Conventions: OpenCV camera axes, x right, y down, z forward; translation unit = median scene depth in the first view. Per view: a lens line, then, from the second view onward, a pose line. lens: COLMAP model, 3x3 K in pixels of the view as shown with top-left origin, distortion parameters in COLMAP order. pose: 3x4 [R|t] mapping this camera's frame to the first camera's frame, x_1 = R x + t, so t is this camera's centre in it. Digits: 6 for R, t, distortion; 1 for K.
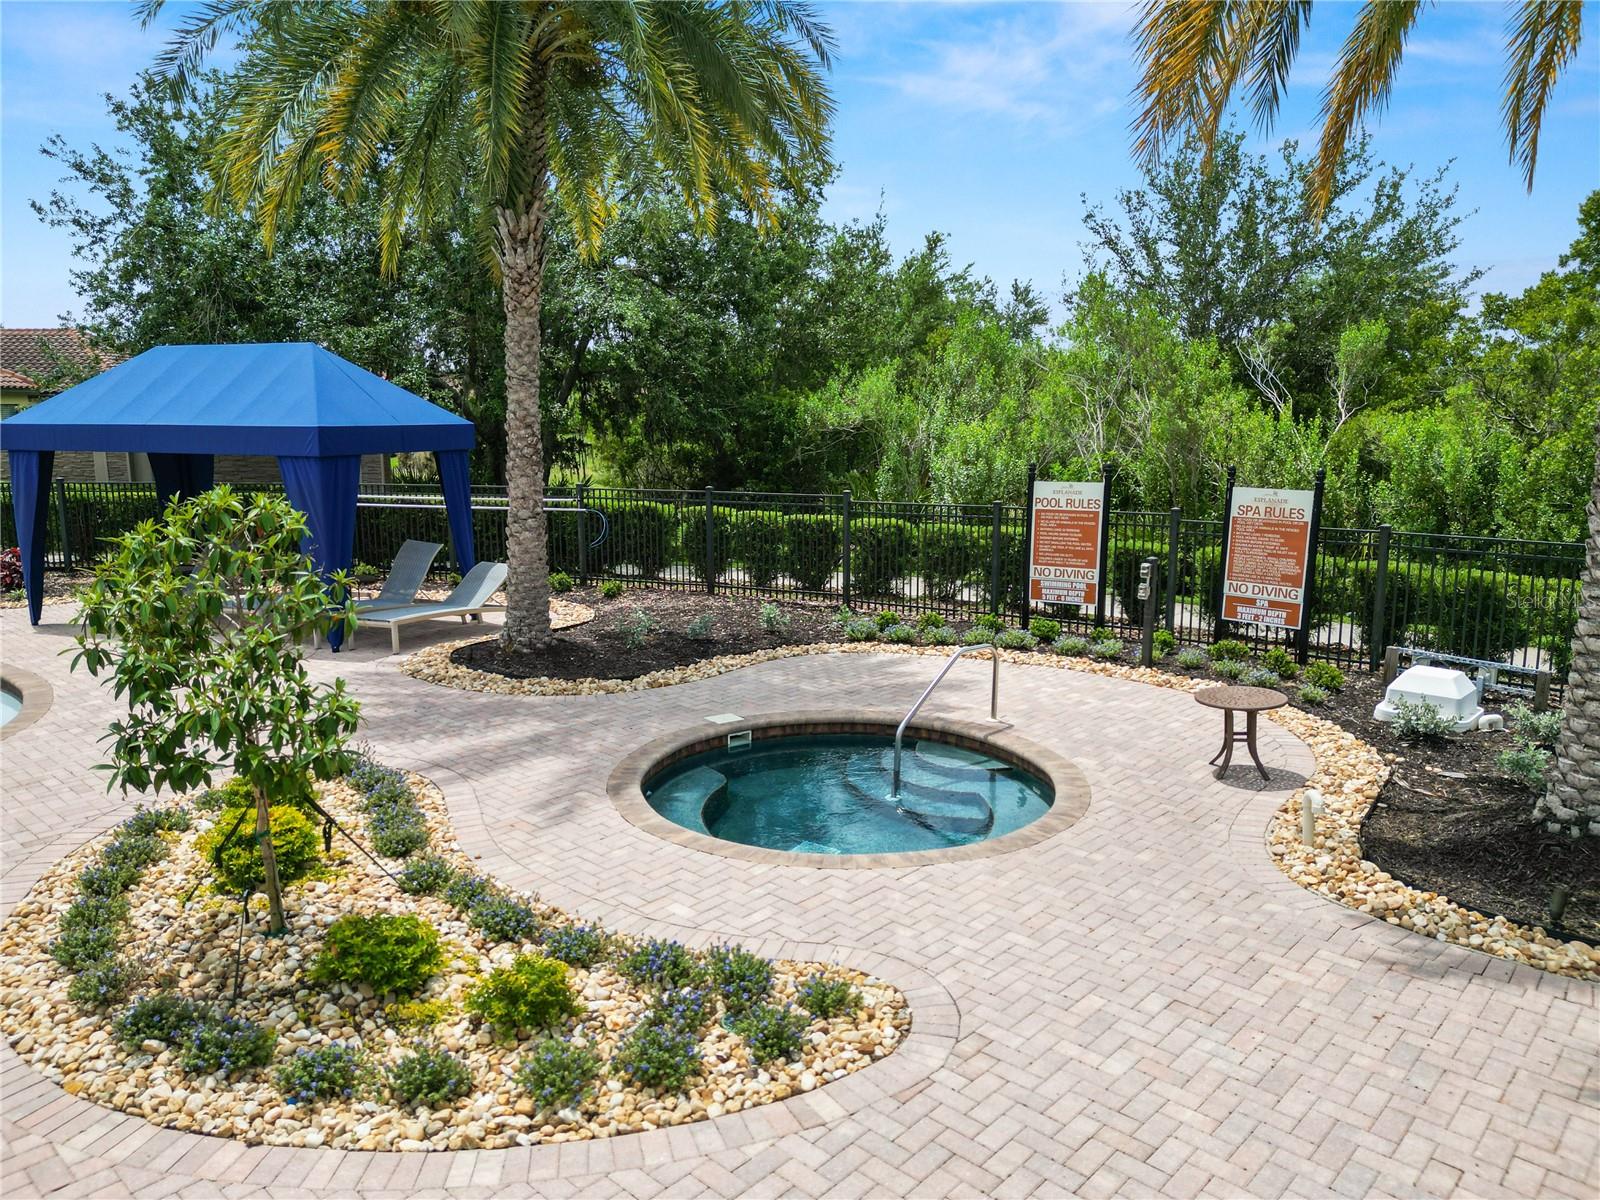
lens RADIAL K [[1107.6, 0, 800.0], [0, 1107.6, 600.0], [0, 0, 1]] dist [0.083950, -0.078425]
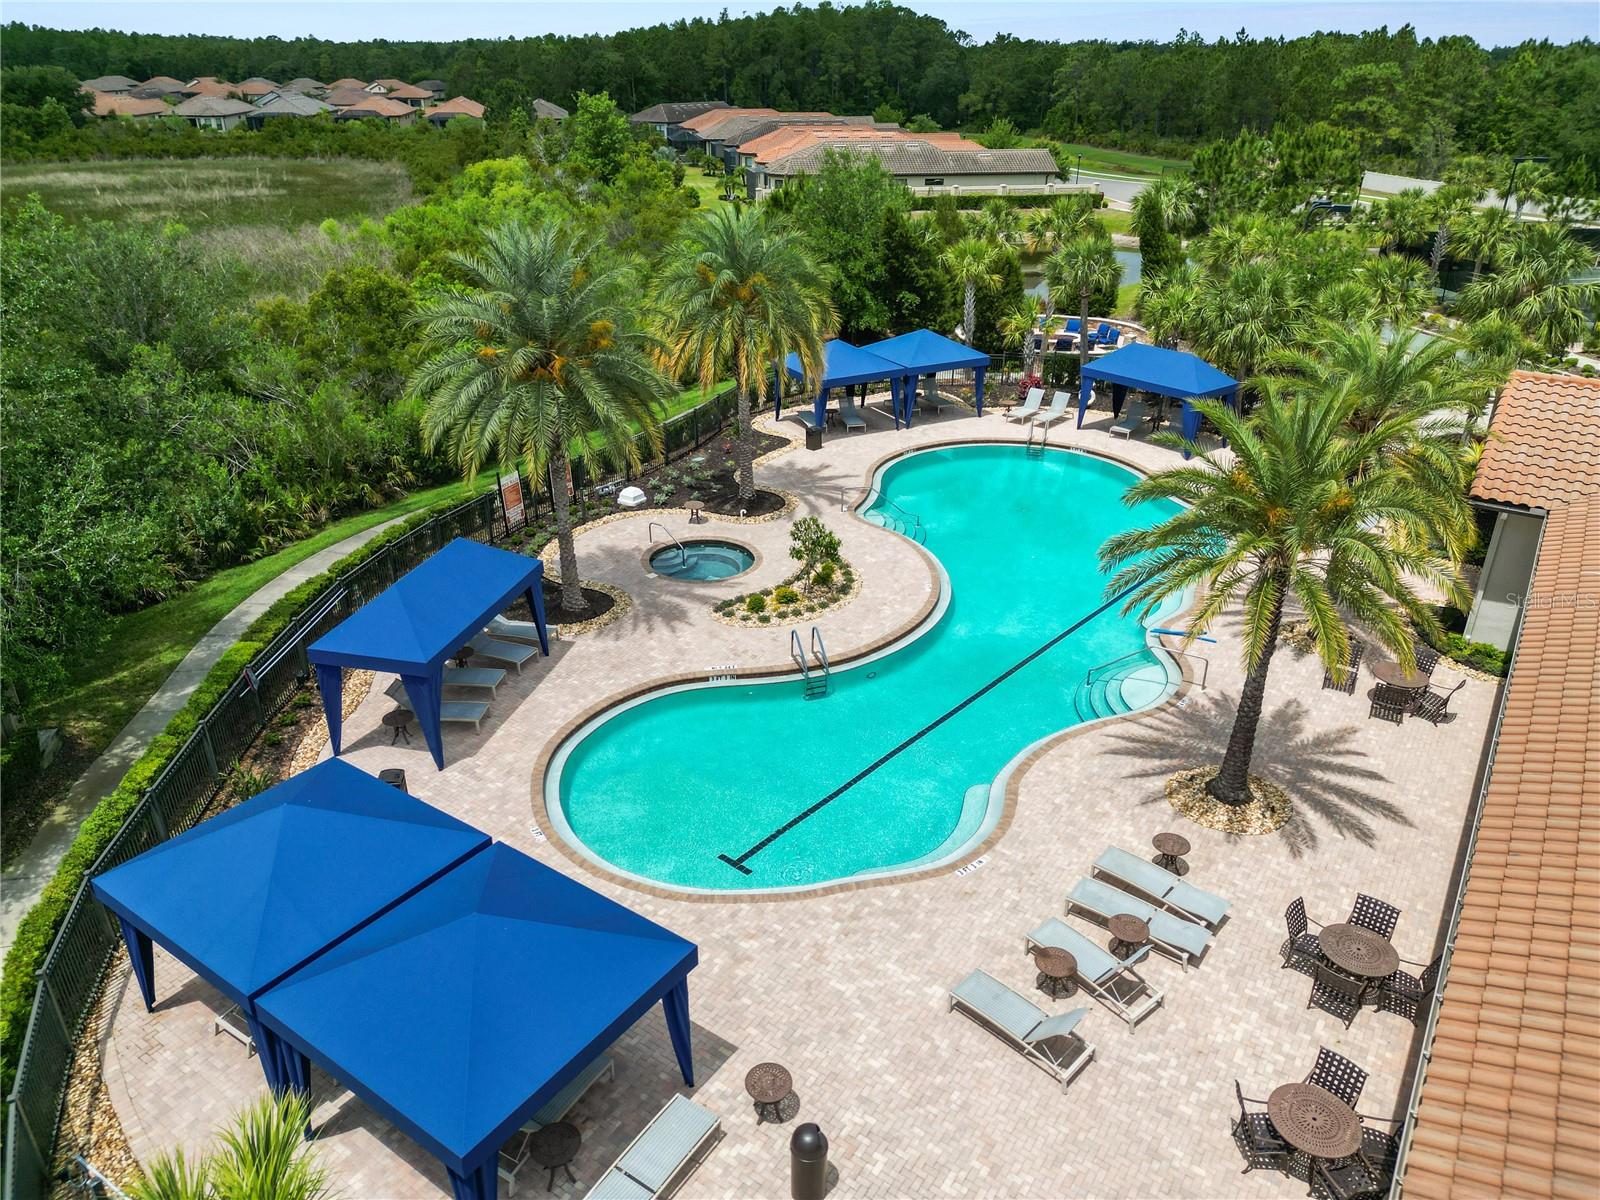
lens RADIAL K [[1107.6, 0, 800.0], [0, 1107.6, 600.0], [0, 0, 1]] dist [0.083950, -0.078425]
pose [[-0.155161, -0.429490, 0.889642, -4.779931], [0.163147, 0.877043, 0.451862, -1.915159], [-0.974324, 0.215254, -0.066013, 1.299355]]
